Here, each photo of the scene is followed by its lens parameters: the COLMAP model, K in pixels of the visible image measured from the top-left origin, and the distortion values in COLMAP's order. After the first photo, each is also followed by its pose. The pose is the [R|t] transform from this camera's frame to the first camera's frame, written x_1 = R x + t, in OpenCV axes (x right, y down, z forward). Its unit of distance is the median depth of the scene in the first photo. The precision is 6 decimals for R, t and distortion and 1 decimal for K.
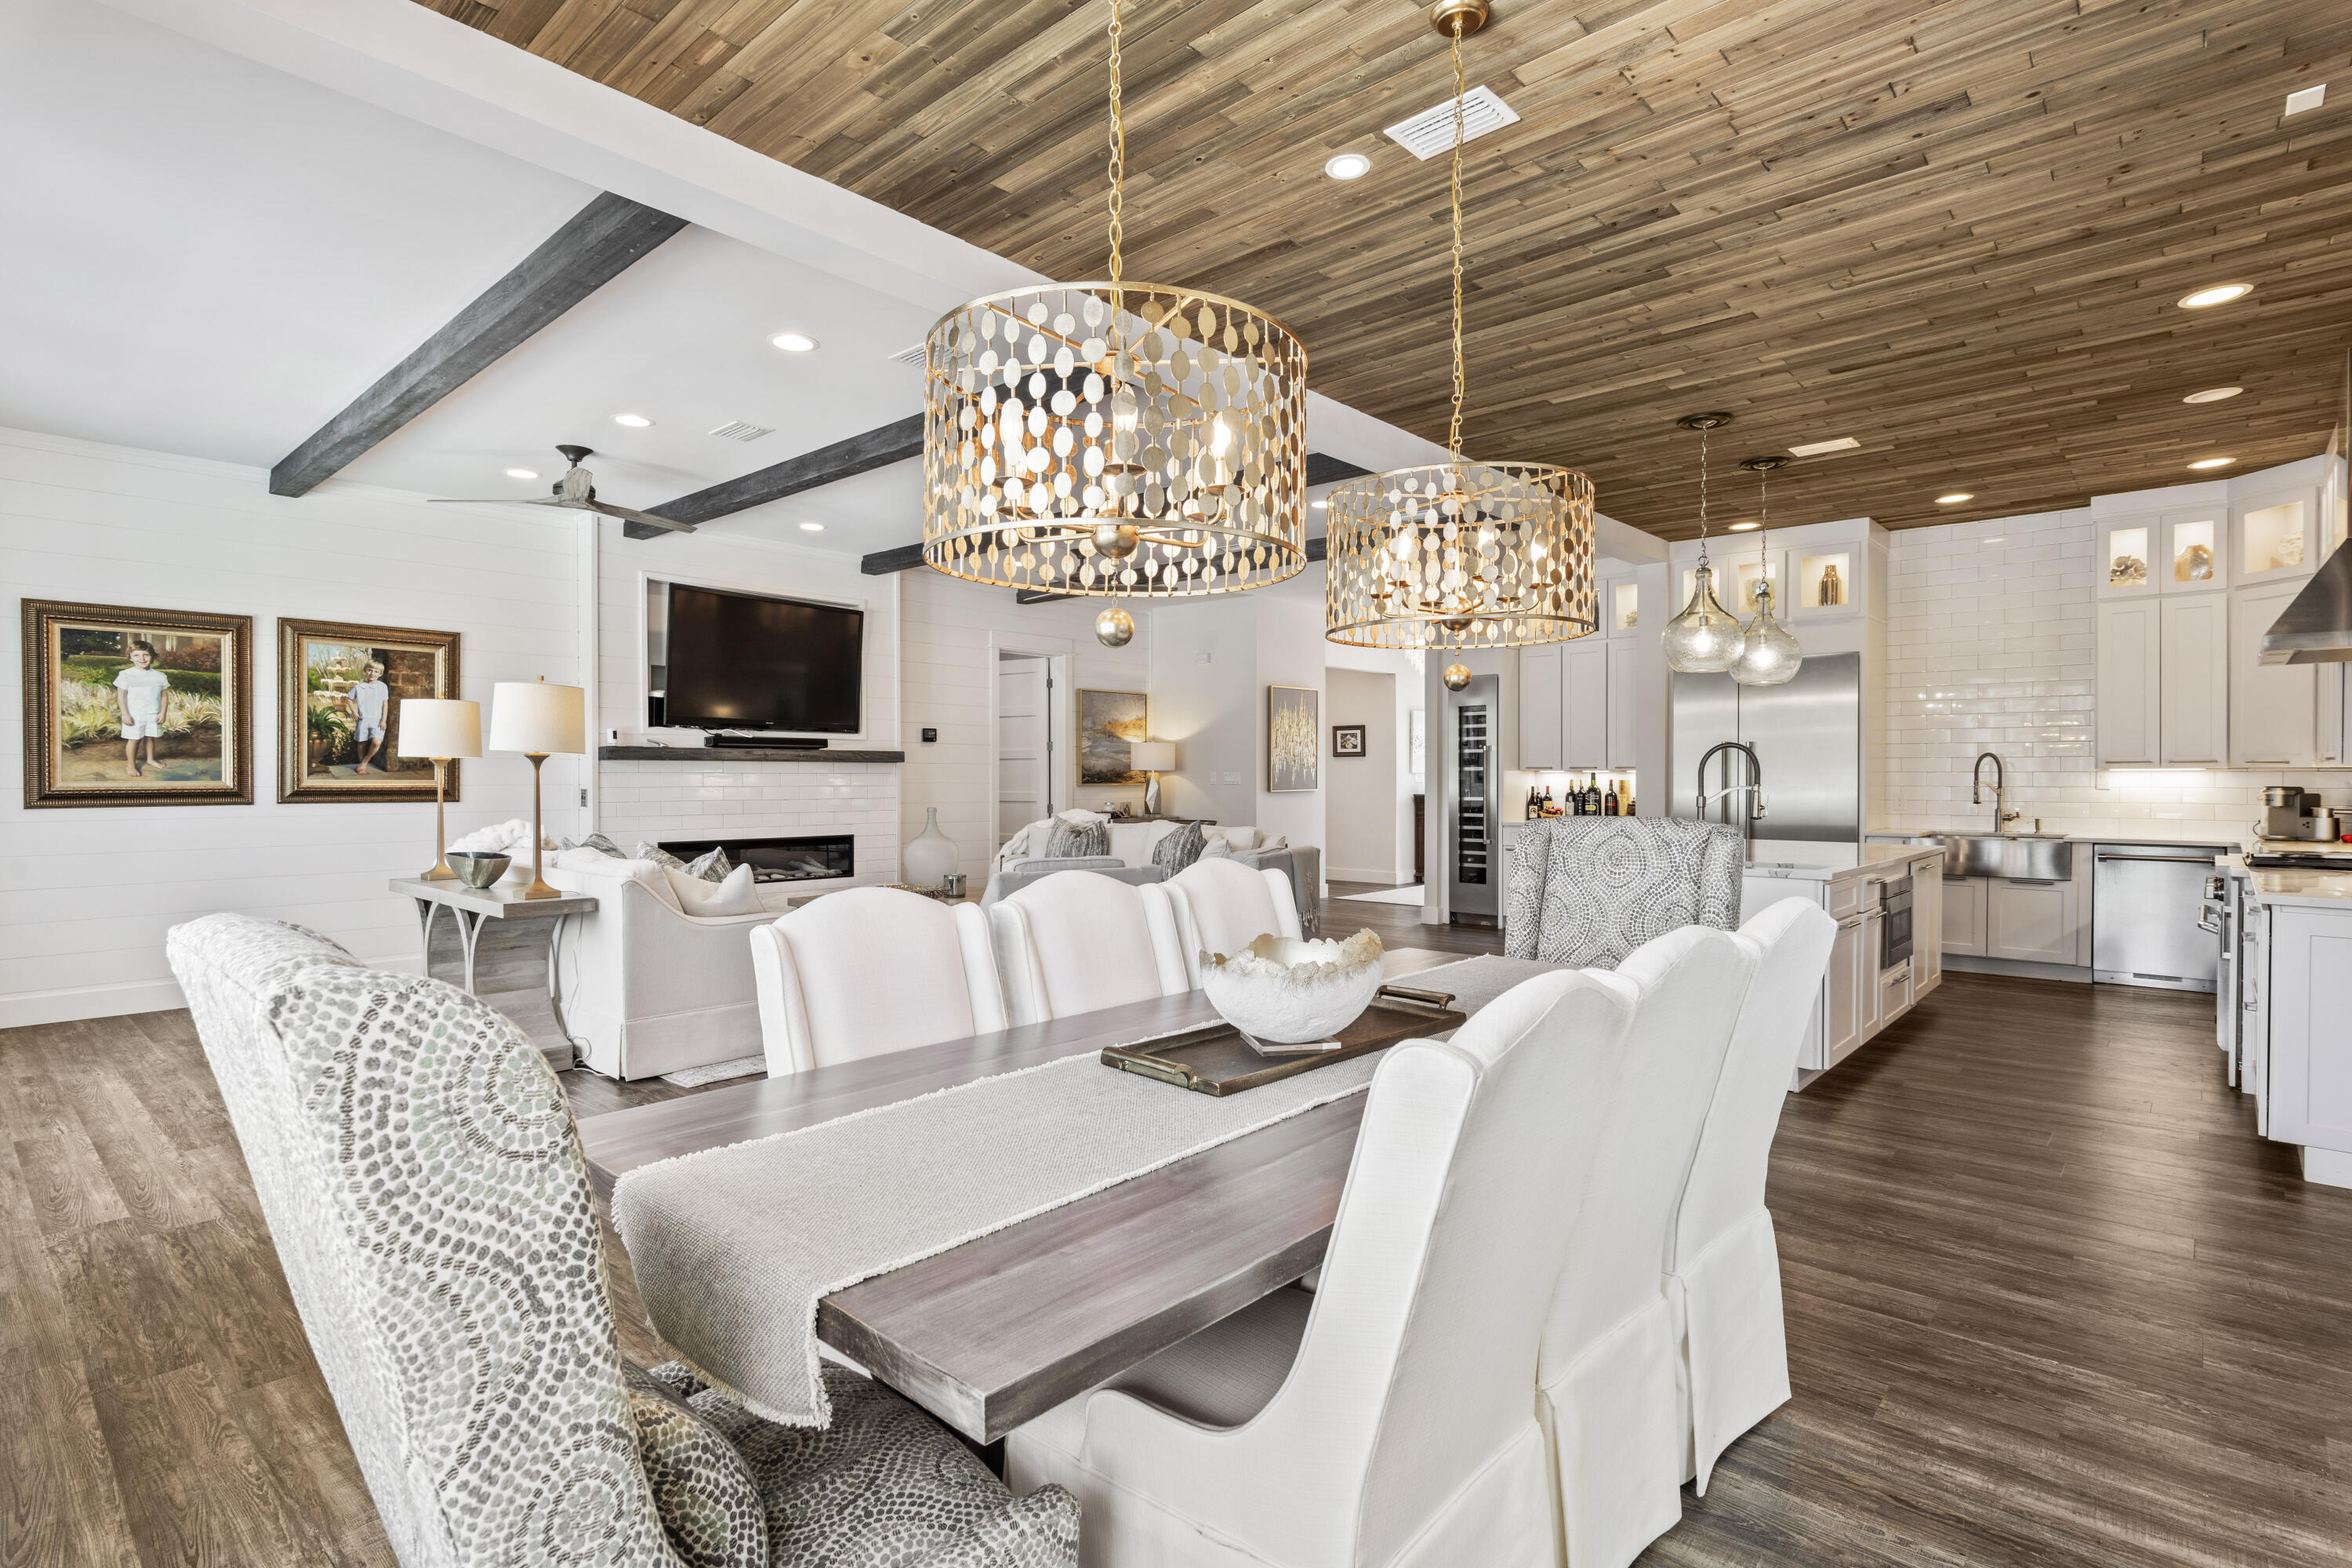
lens RADIAL K [[1148.1, 0, 1176.0], [0, 1148.1, 784.0], [0, 0, 1]] dist [0.000920, 0.000467]
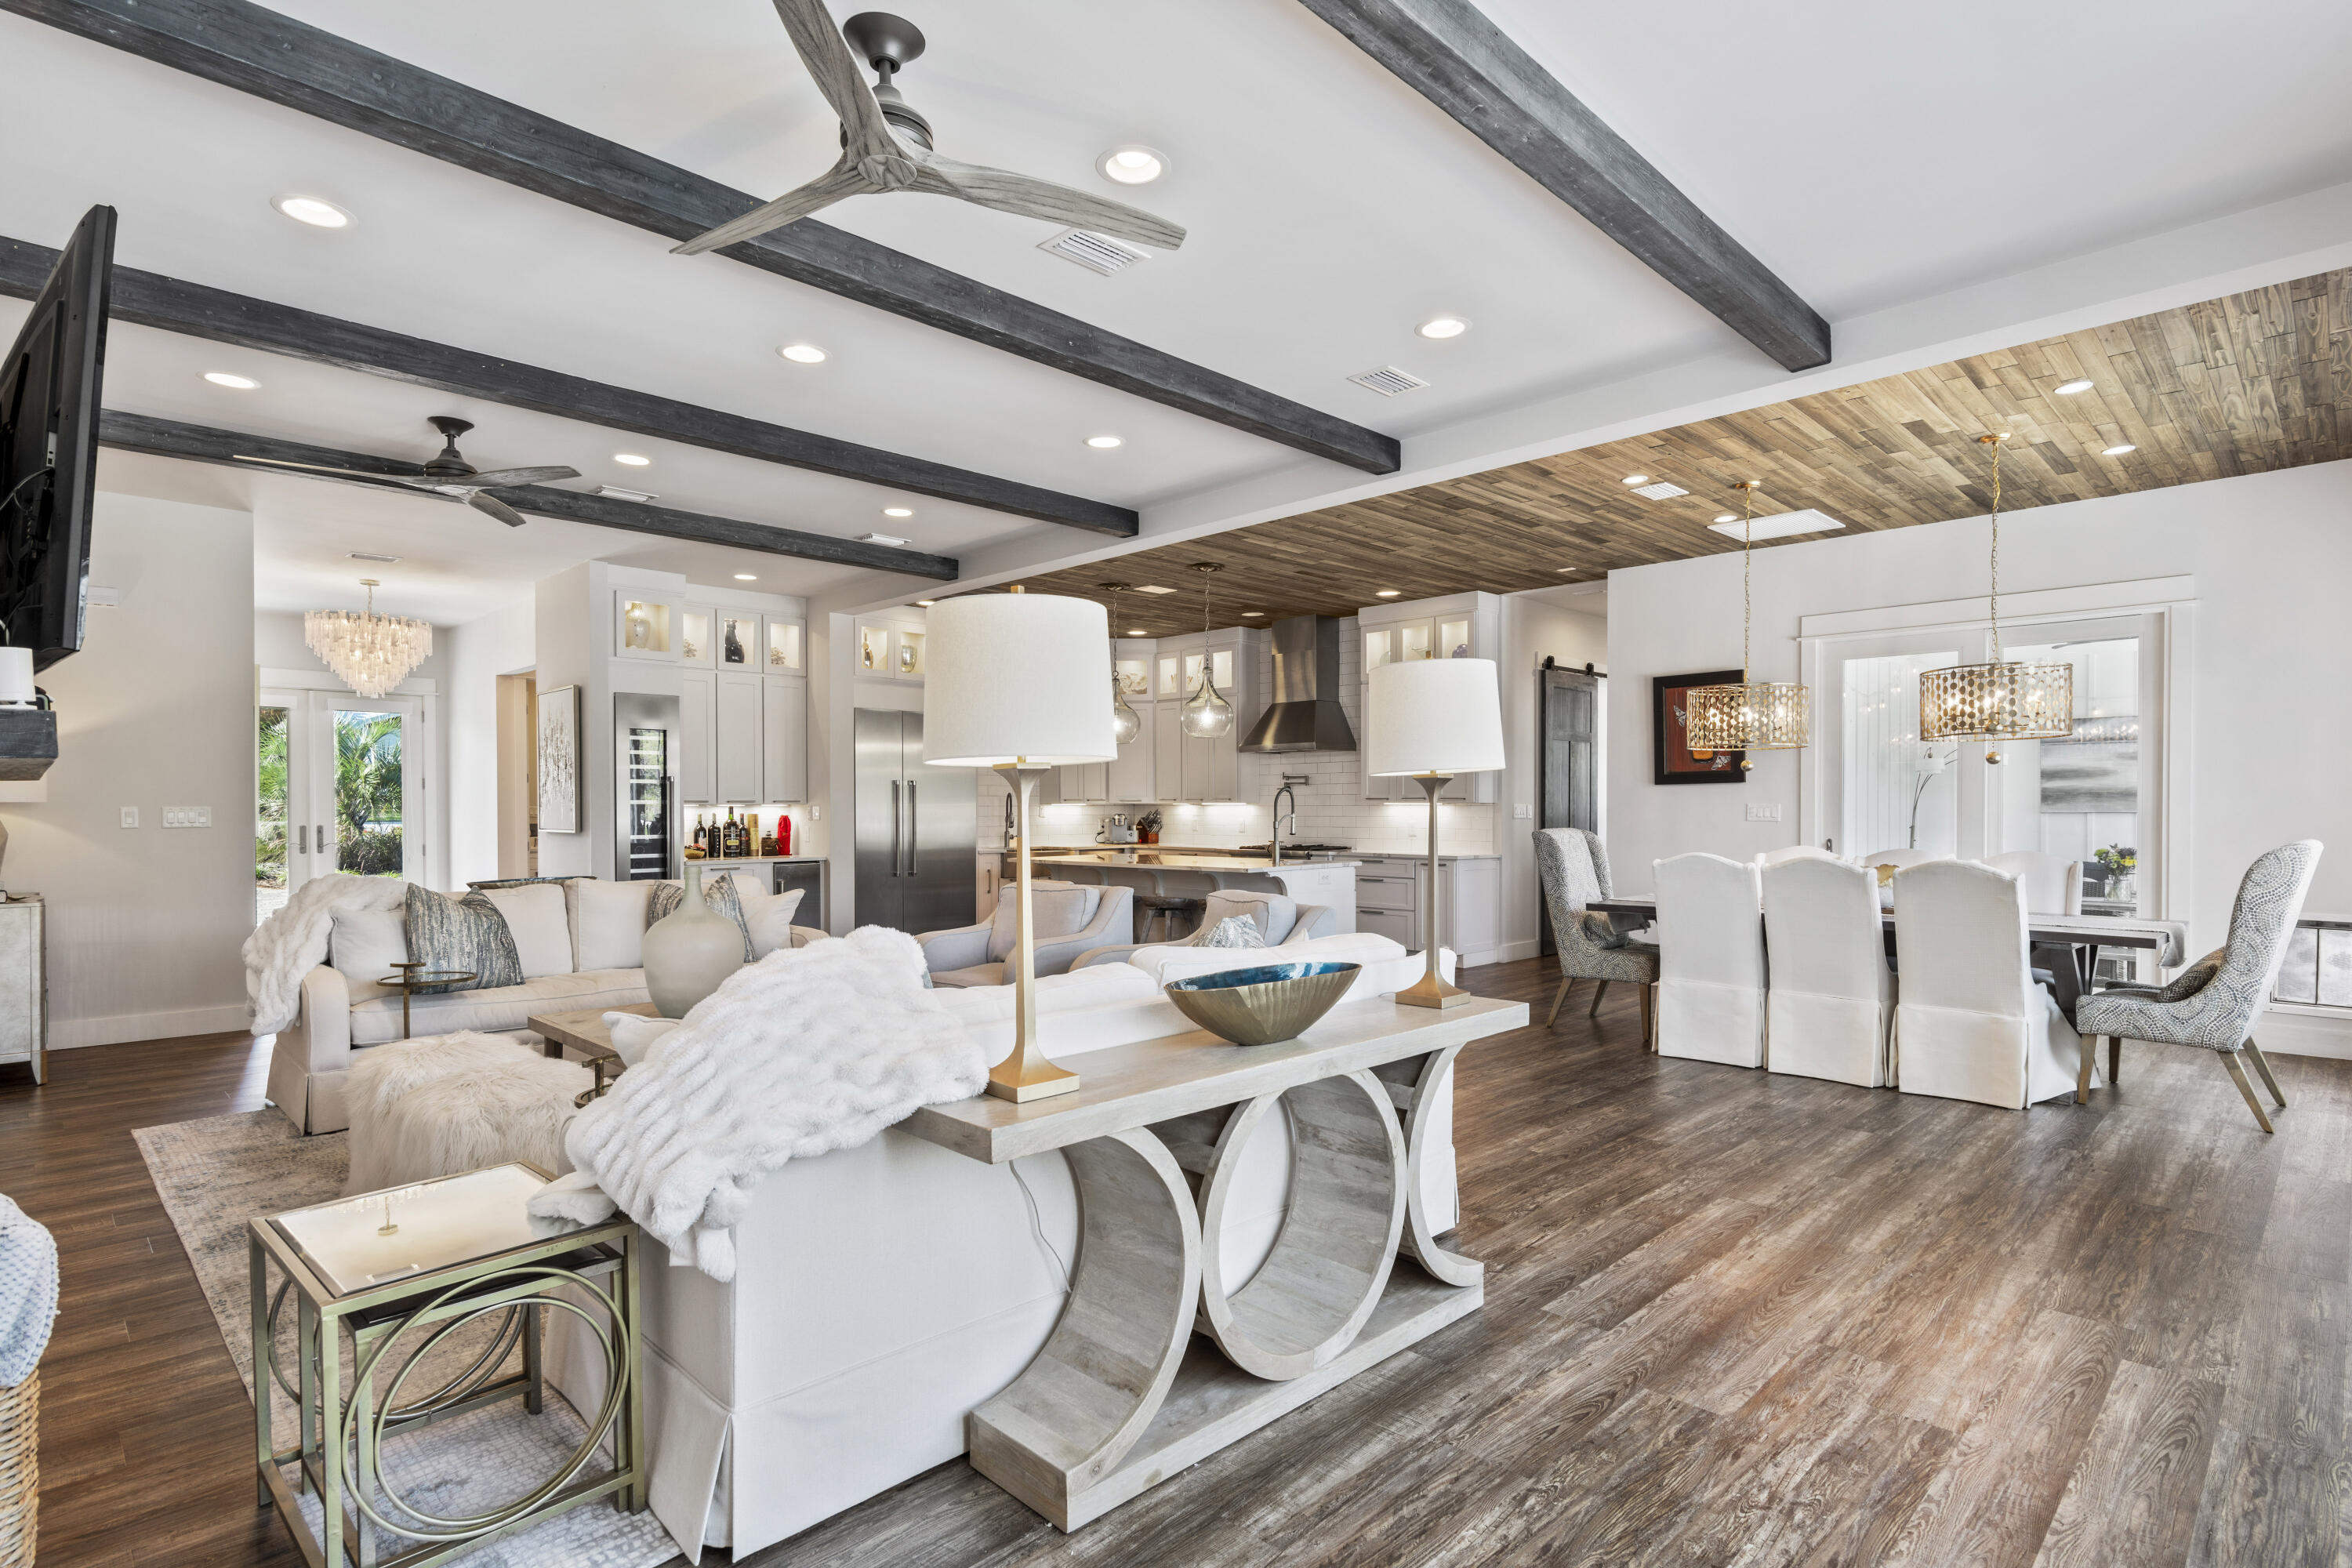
lens RADIAL K [[1171.6, 0, 1194.5], [0, 1171.6, 806.1], [0, 0, 1]] dist [0.003735, 0.000121]
pose [[0.048904, 0.000290, 0.998803, -0.762574], [0.011457, 0.999934, -0.000852, -0.006351], [-0.998738, 0.011485, 0.048898, 0.694147]]
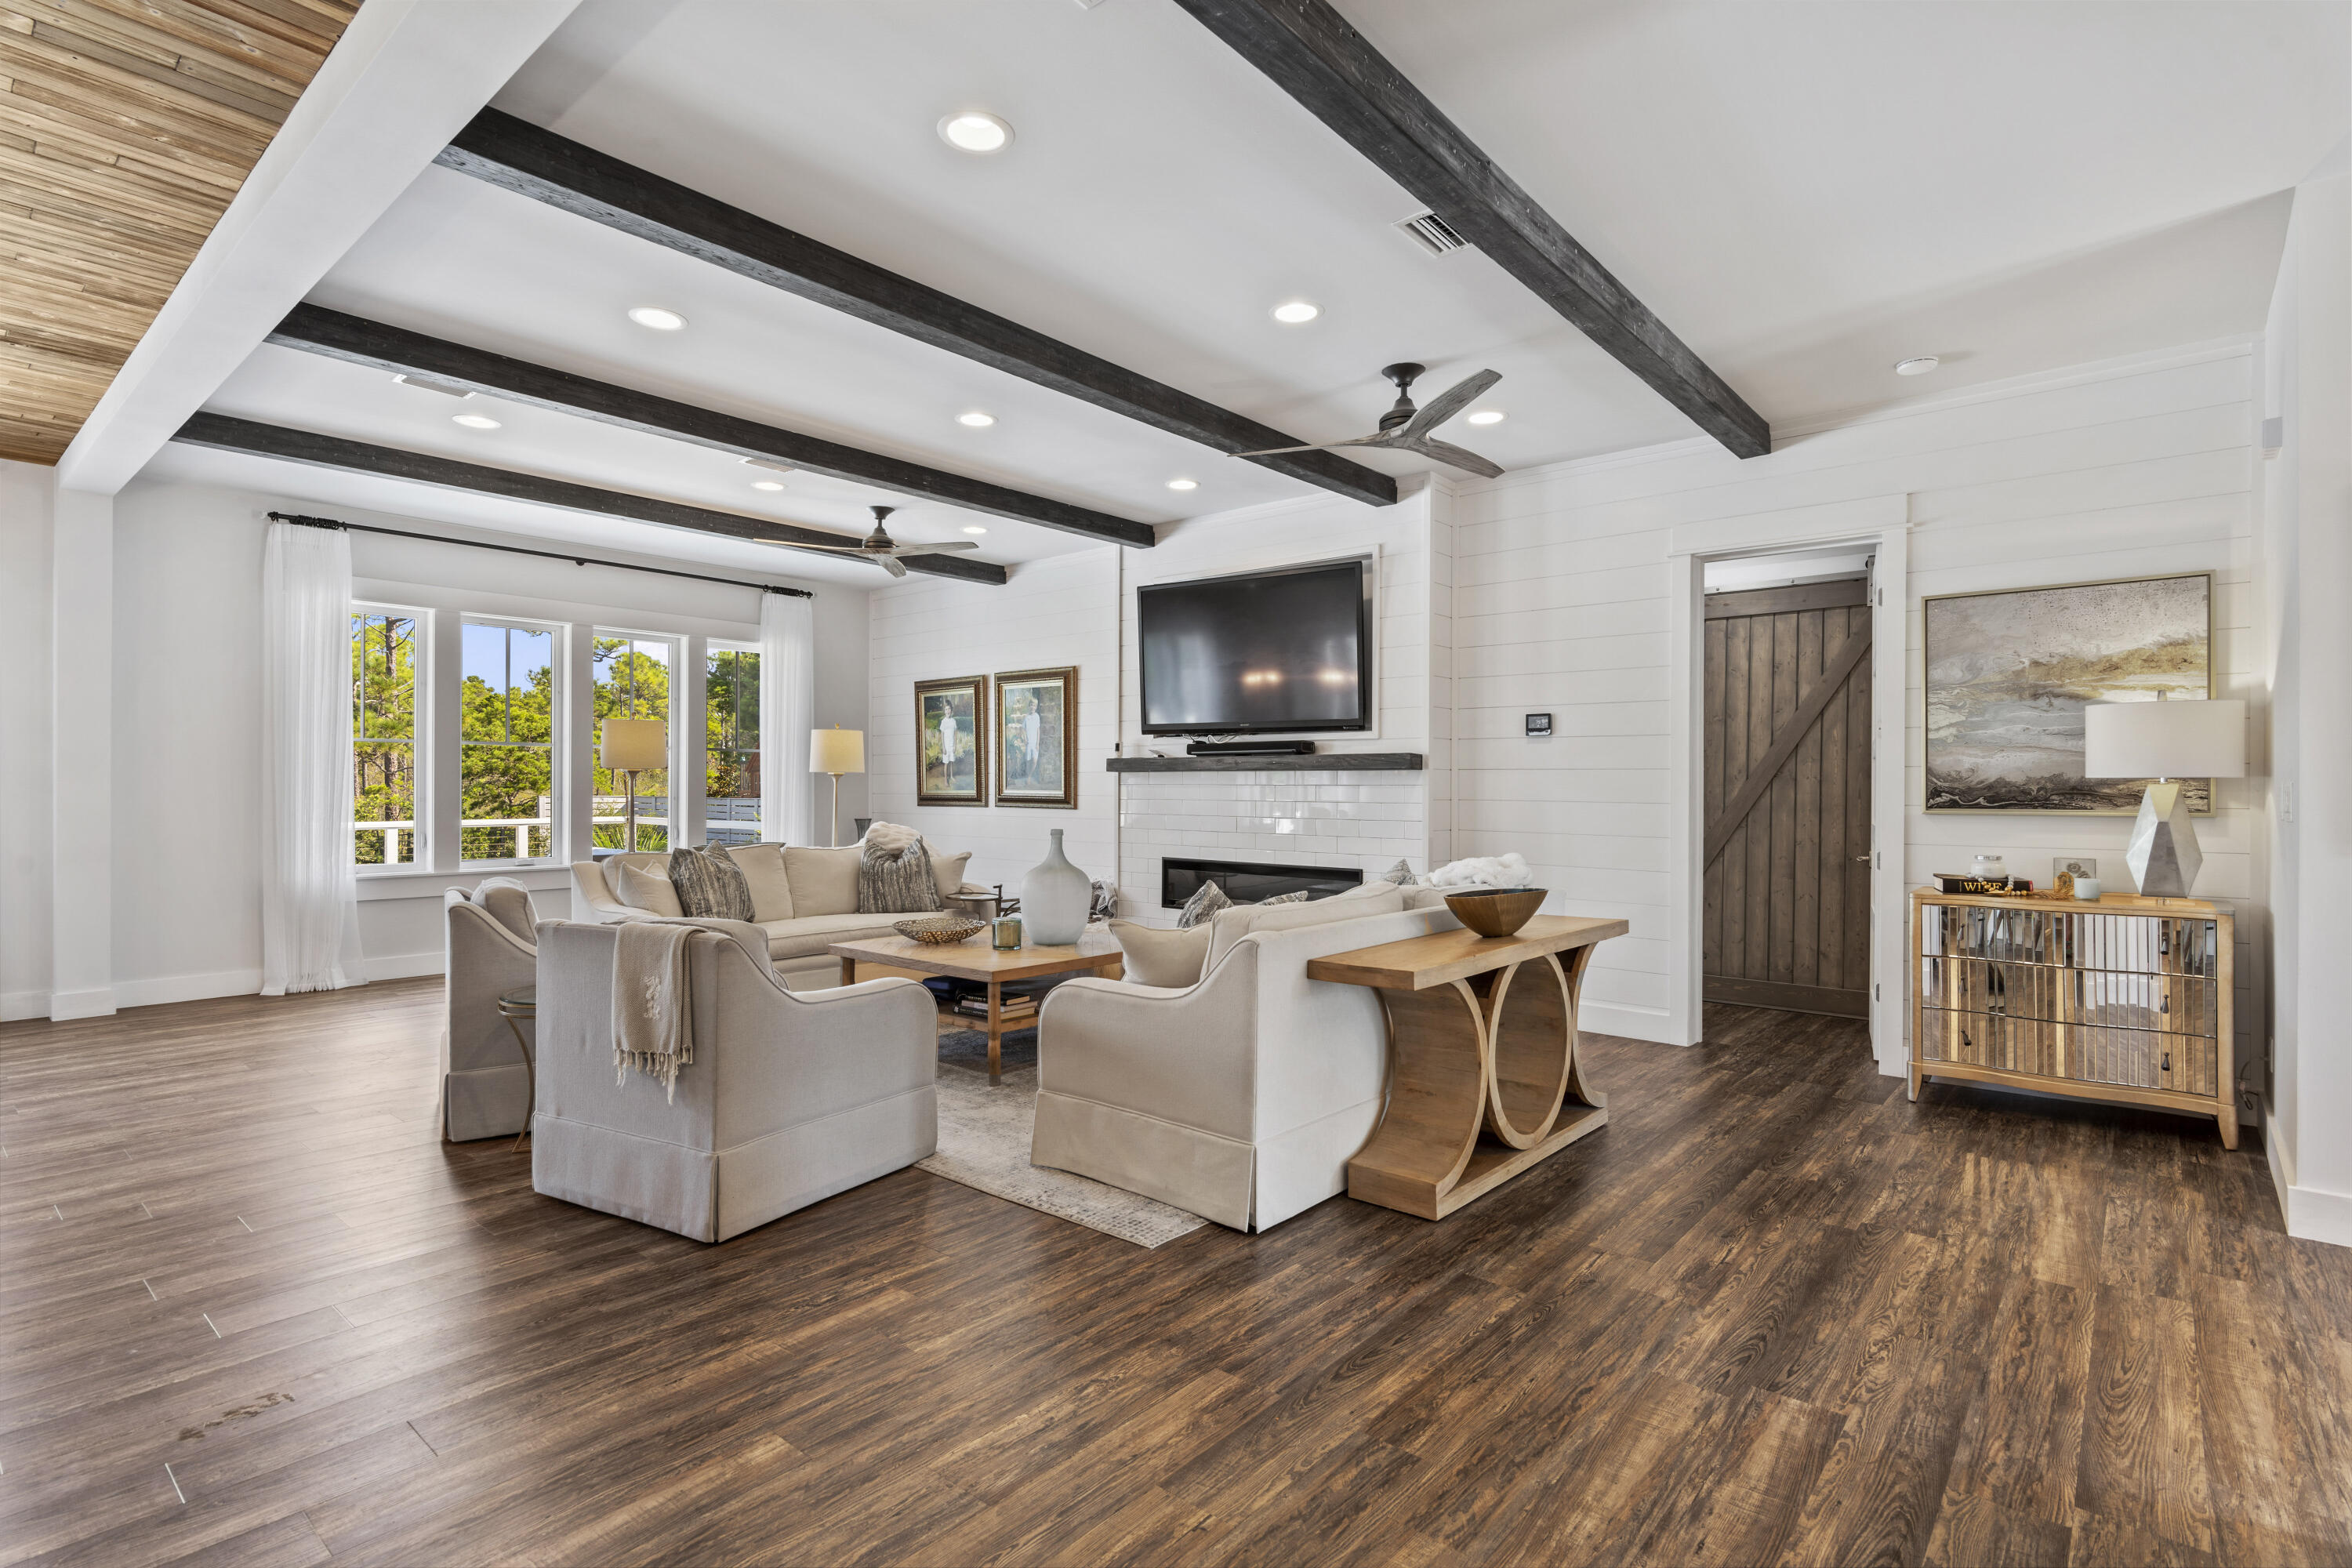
lens RADIAL K [[1148.1, 0, 1176.0], [0, 1148.1, 784.0], [0, 0, 1]] dist [0.000920, 0.000467]
pose [[0.028267, -0.003156, -0.999595, 0.532862], [-0.011666, 0.999926, -0.003486, -0.007205], [0.999532, 0.011760, 0.028228, 1.022494]]
